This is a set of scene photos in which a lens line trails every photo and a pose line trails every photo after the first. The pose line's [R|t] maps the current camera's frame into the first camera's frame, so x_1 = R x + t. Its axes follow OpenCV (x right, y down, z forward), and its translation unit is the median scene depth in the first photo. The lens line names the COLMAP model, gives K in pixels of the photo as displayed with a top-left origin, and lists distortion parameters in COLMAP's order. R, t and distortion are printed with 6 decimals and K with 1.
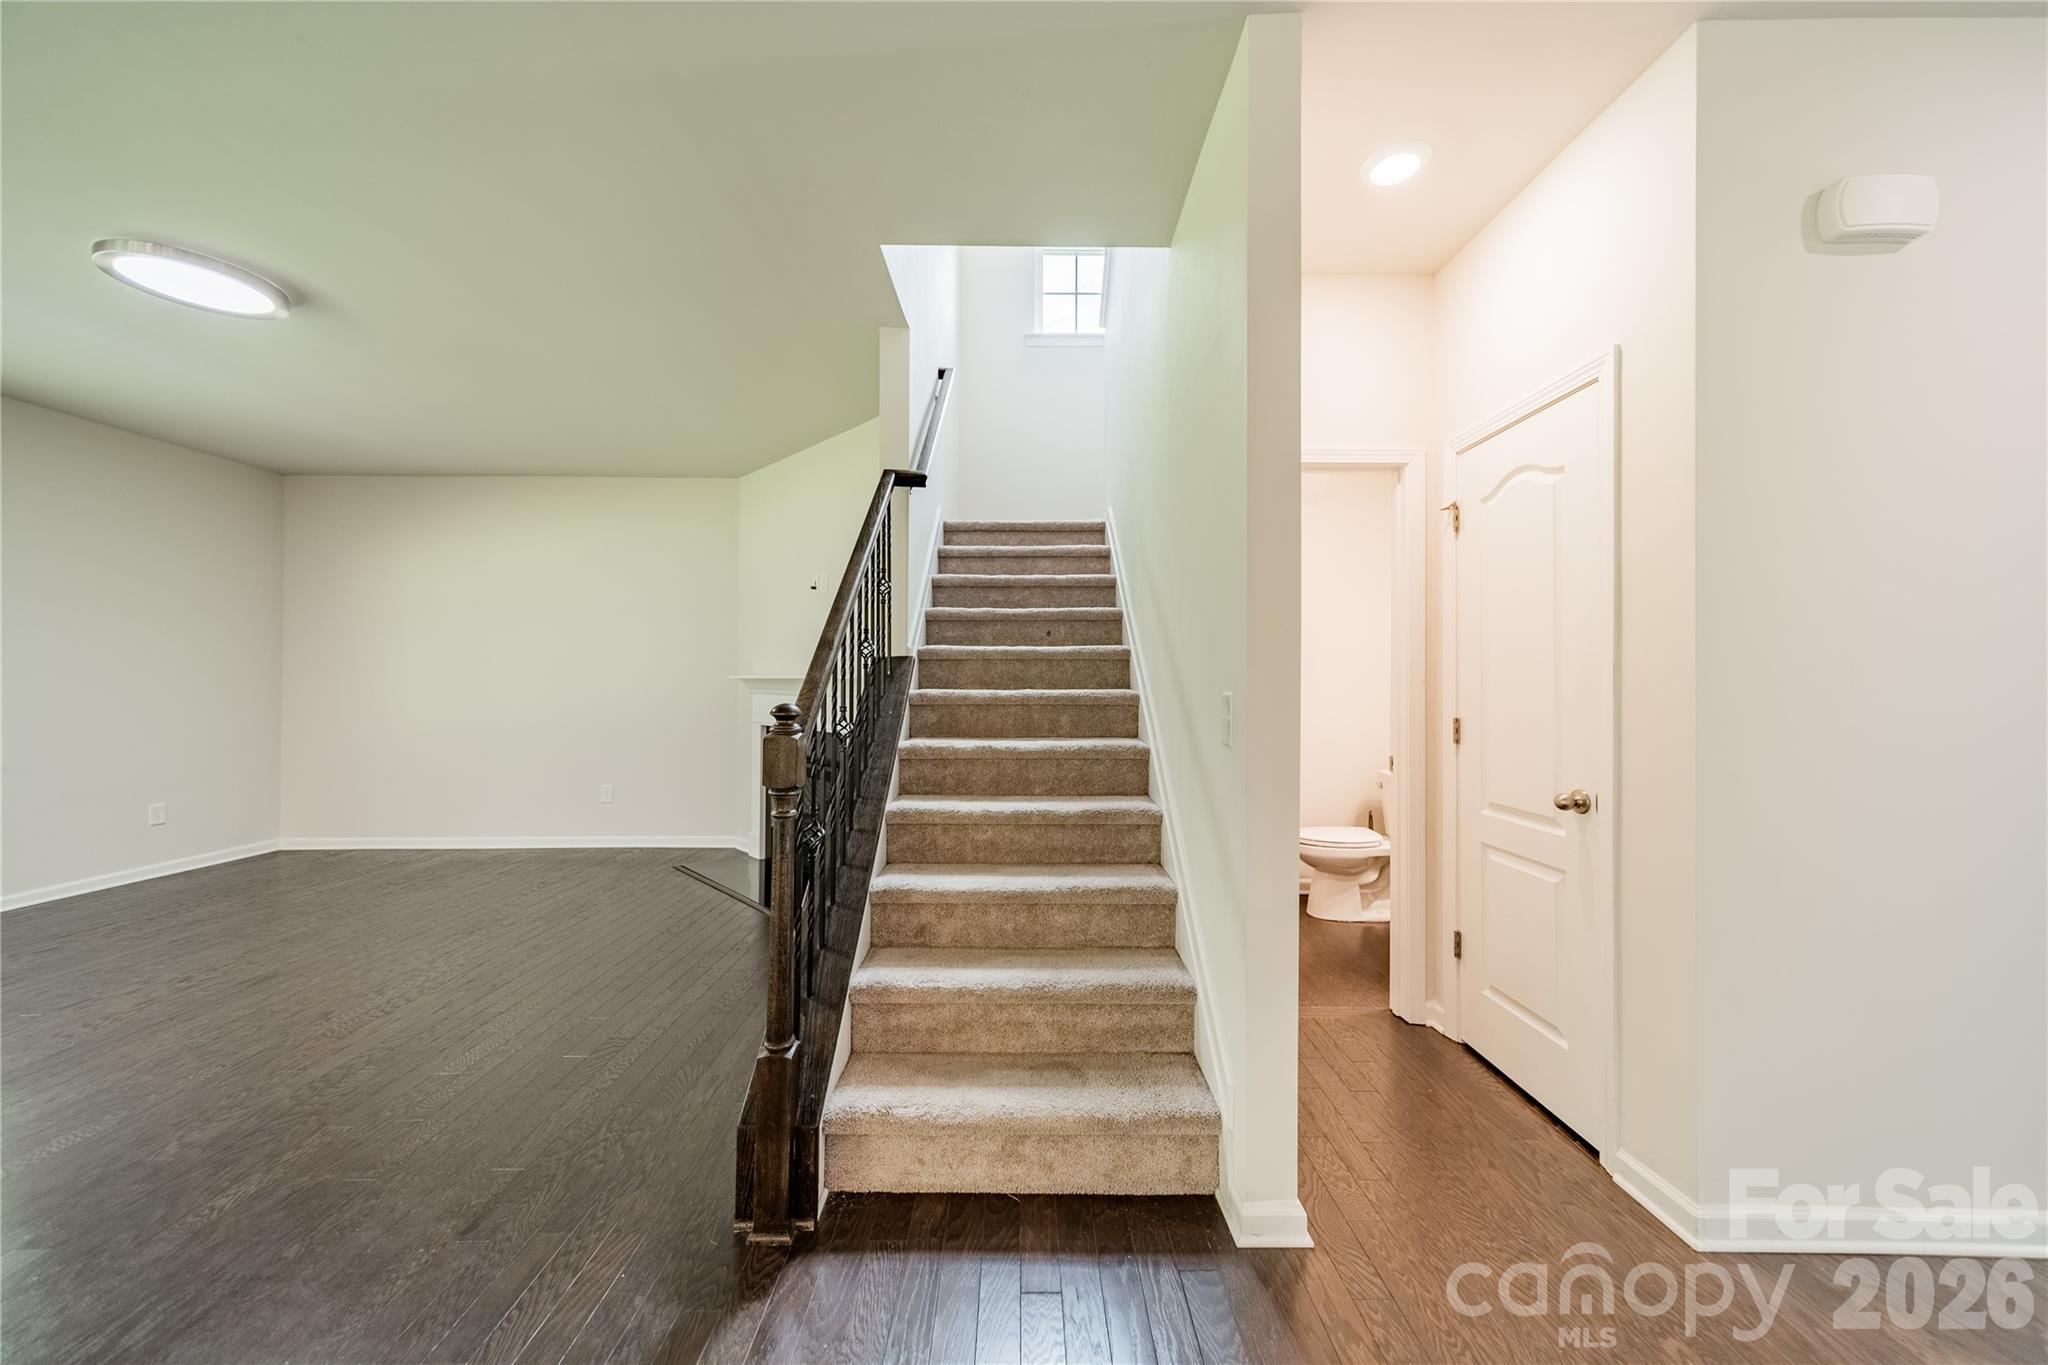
lens RADIAL K [[772.6, 0, 1010.3], [0, 772.6, 683.8], [0, 0, 1]] dist [0.000361, 0.000039]
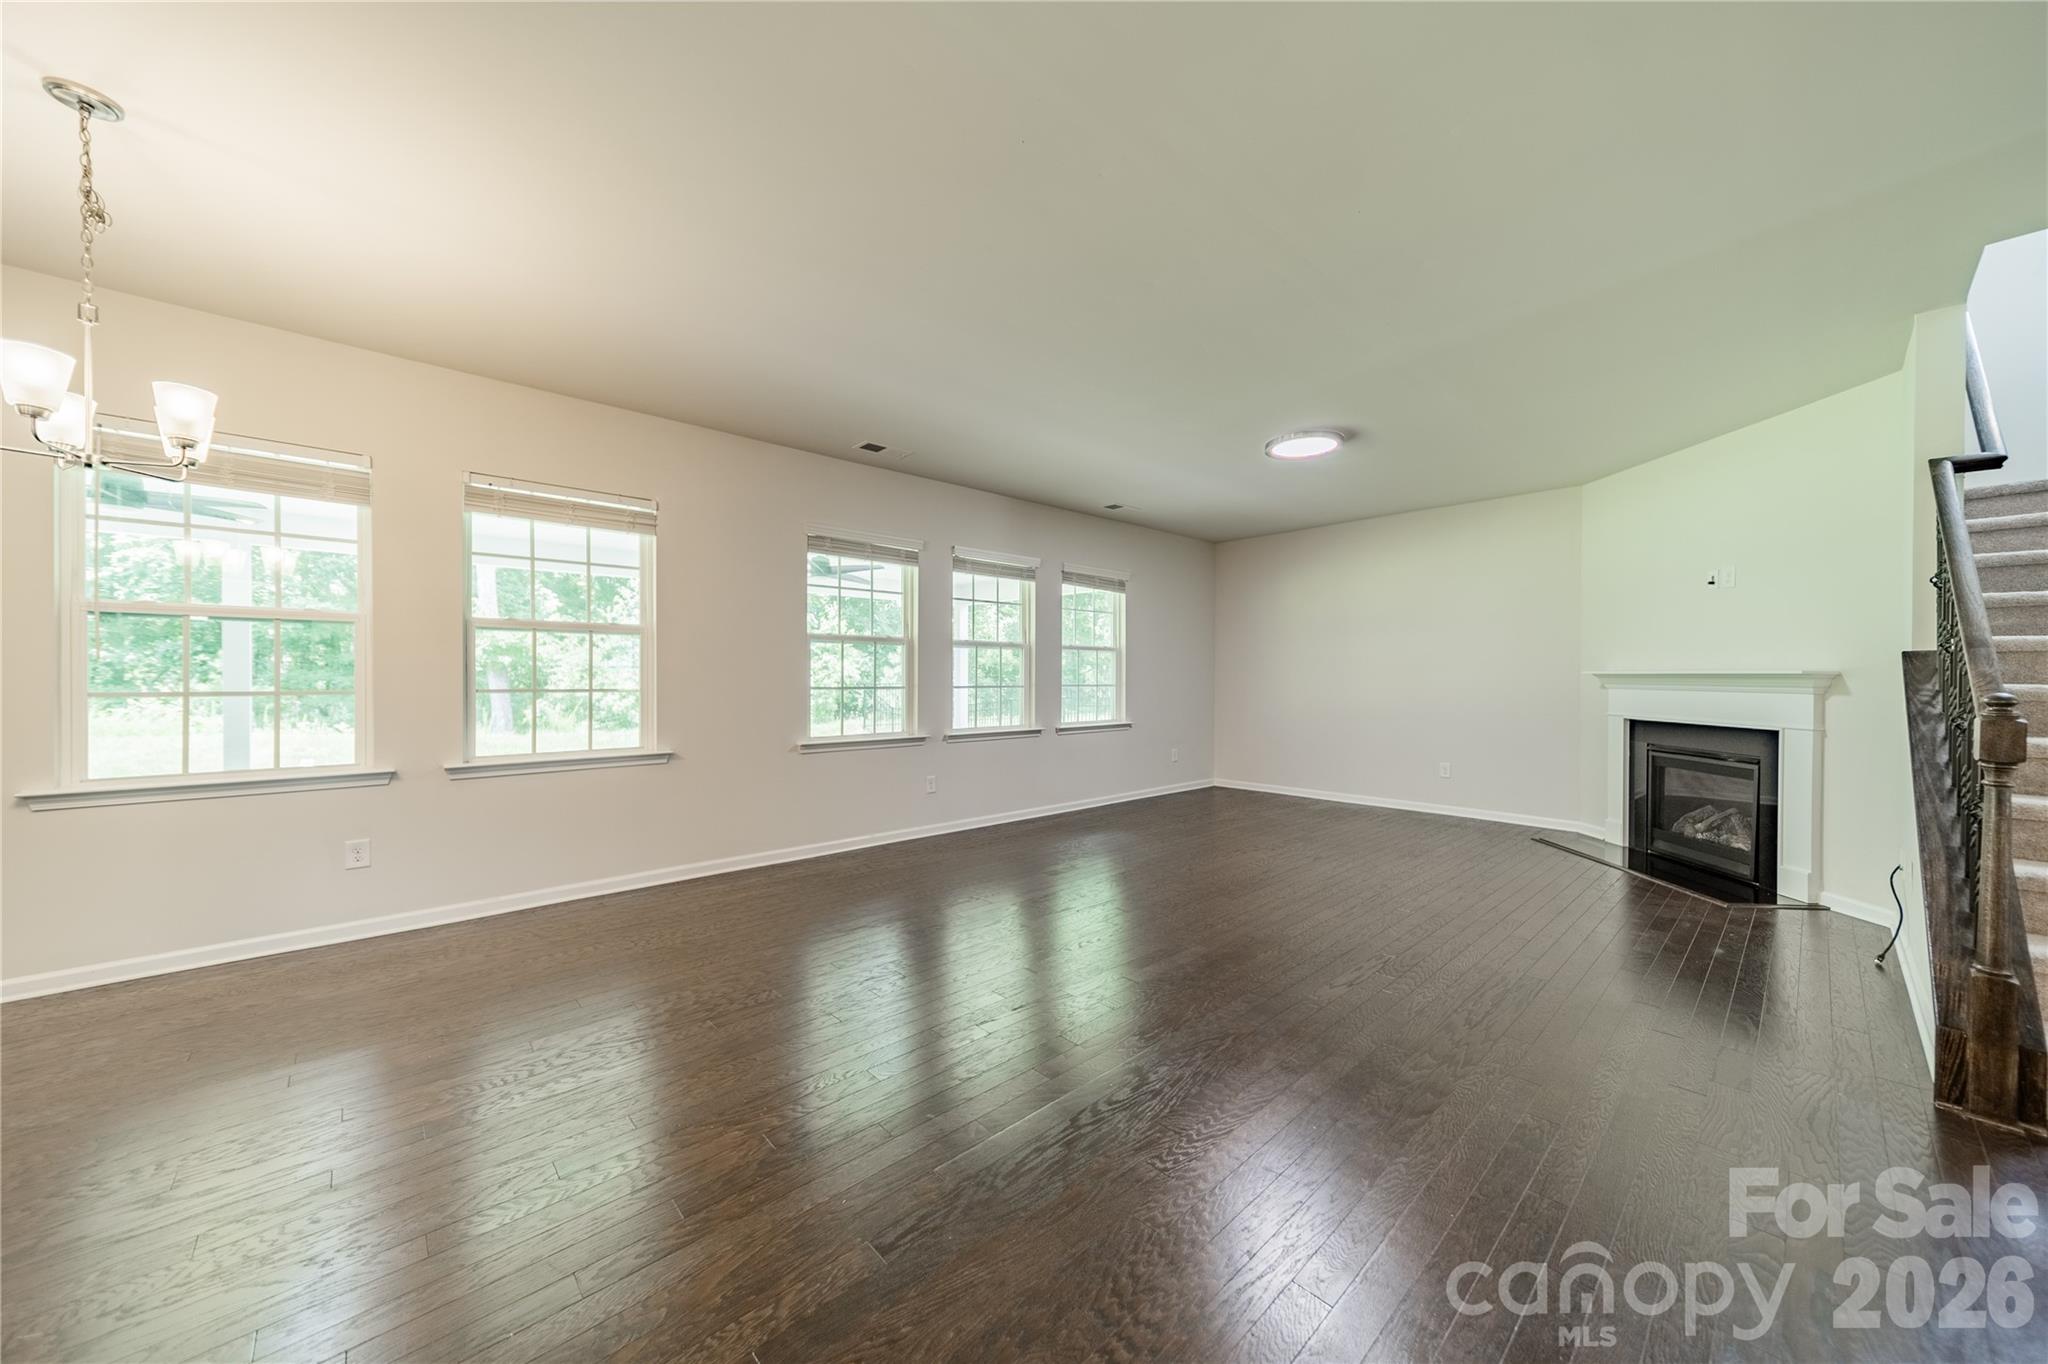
lens RADIAL K [[738.2, 0, 990.2], [0, 738.2, 682.8], [0, 0, 1]] dist [0.002022, 0.000211]
pose [[0.671262, 0.004270, -0.741208, -0.251198], [0.002283, 0.999967, 0.007828, -0.004594], [0.741217, -0.006947, 0.671230, -0.493398]]
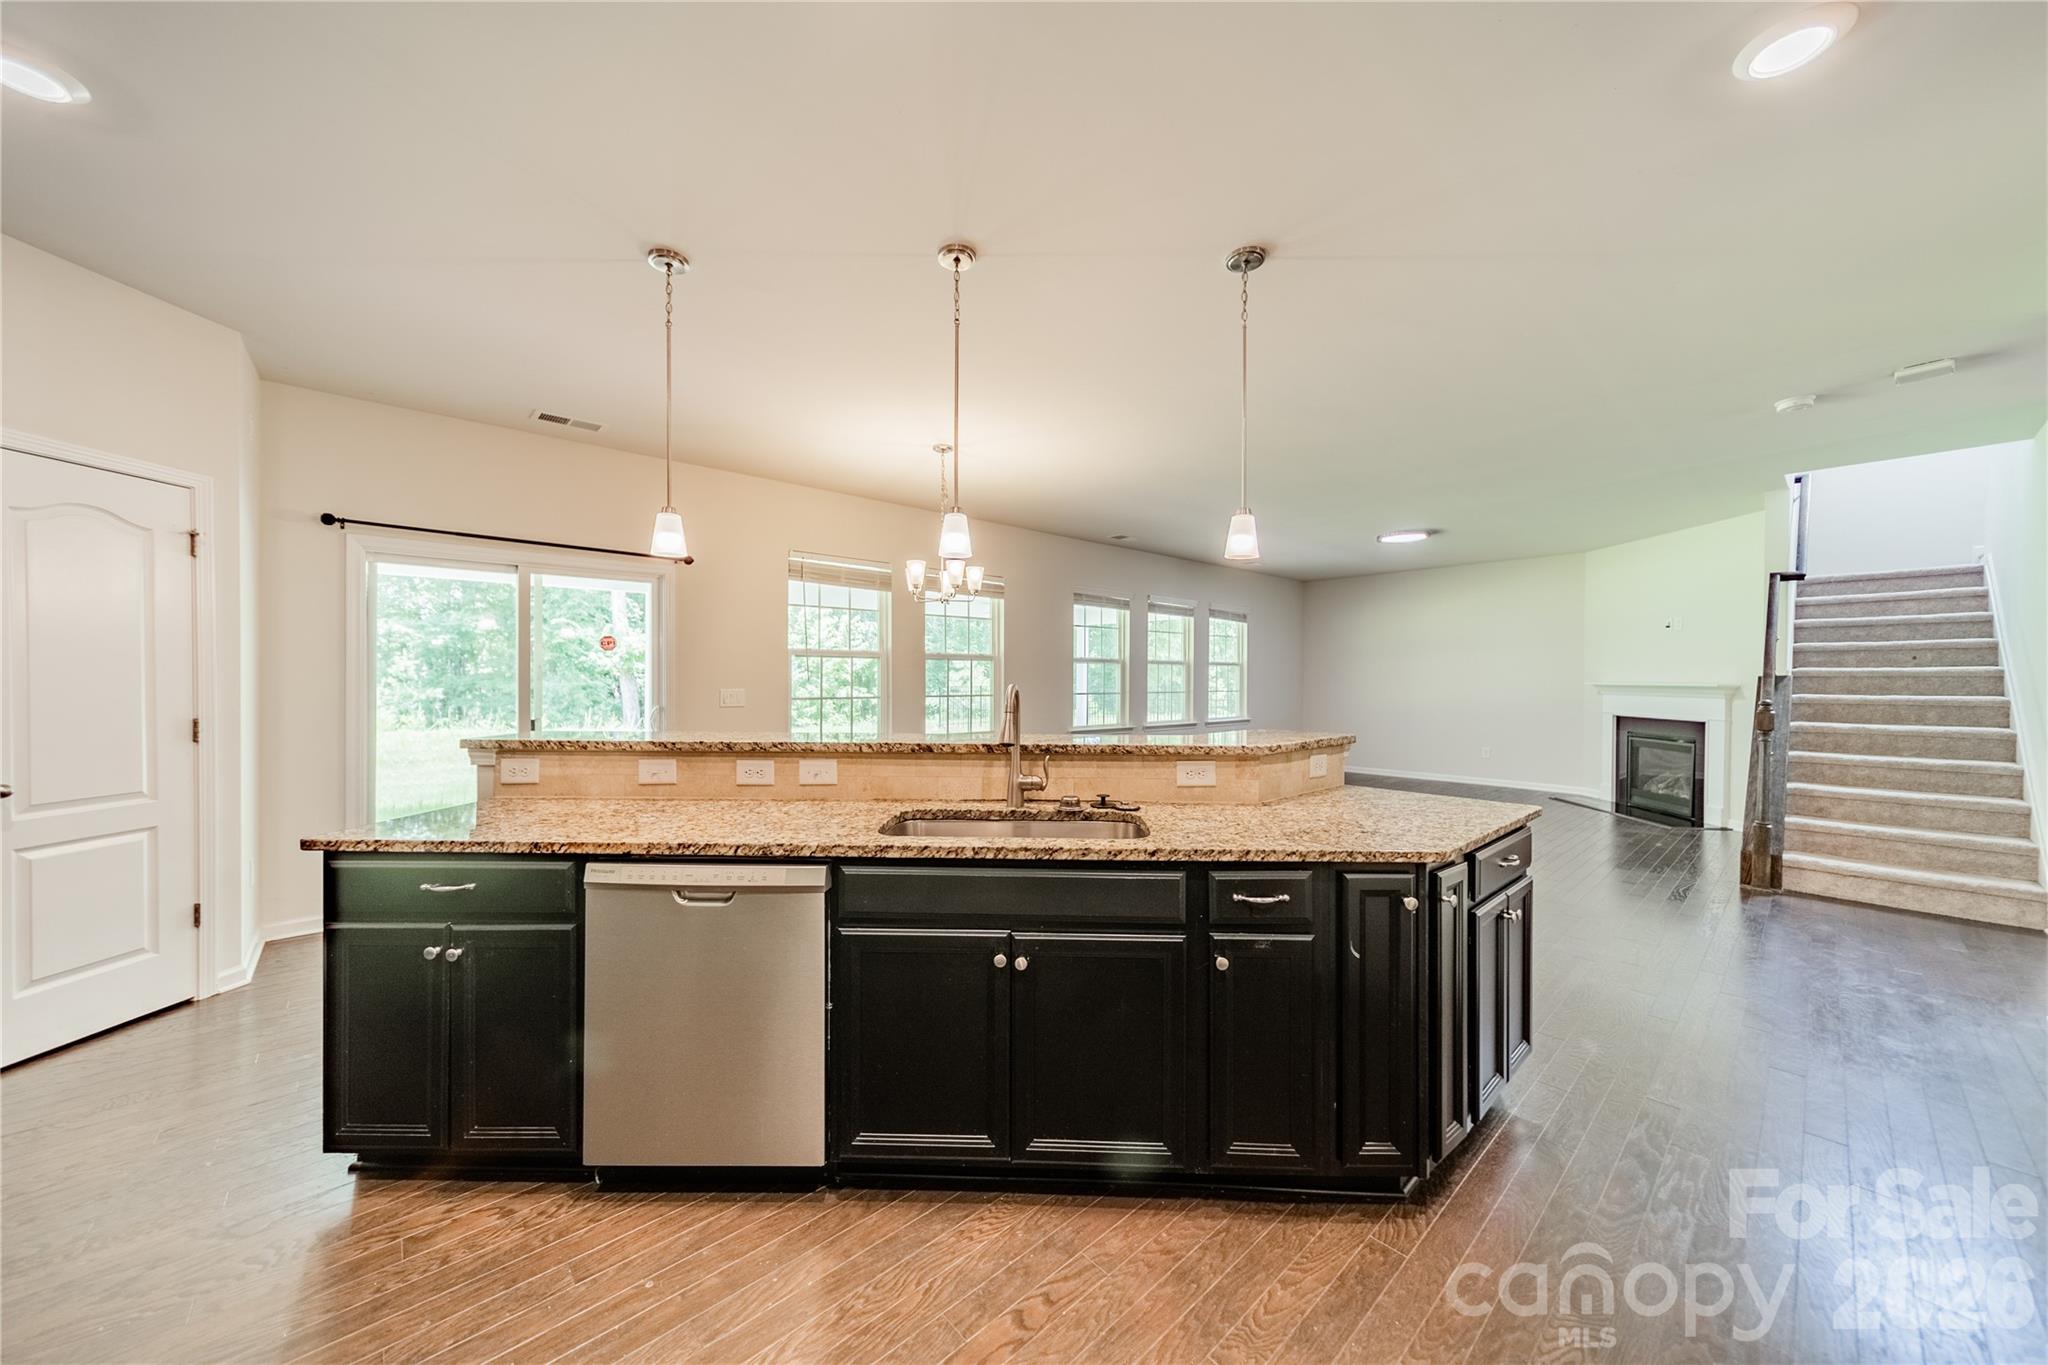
lens RADIAL K [[714.4, 0, 1019.7], [0, 714.4, 685.3], [0, 0, 1]] dist [0.001449, 0.000193]
pose [[0.673533, 0.004791, -0.739142, -0.101366], [0.001463, 0.999968, 0.007815, -0.028455], [0.739156, -0.006345, 0.673505, -1.354588]]
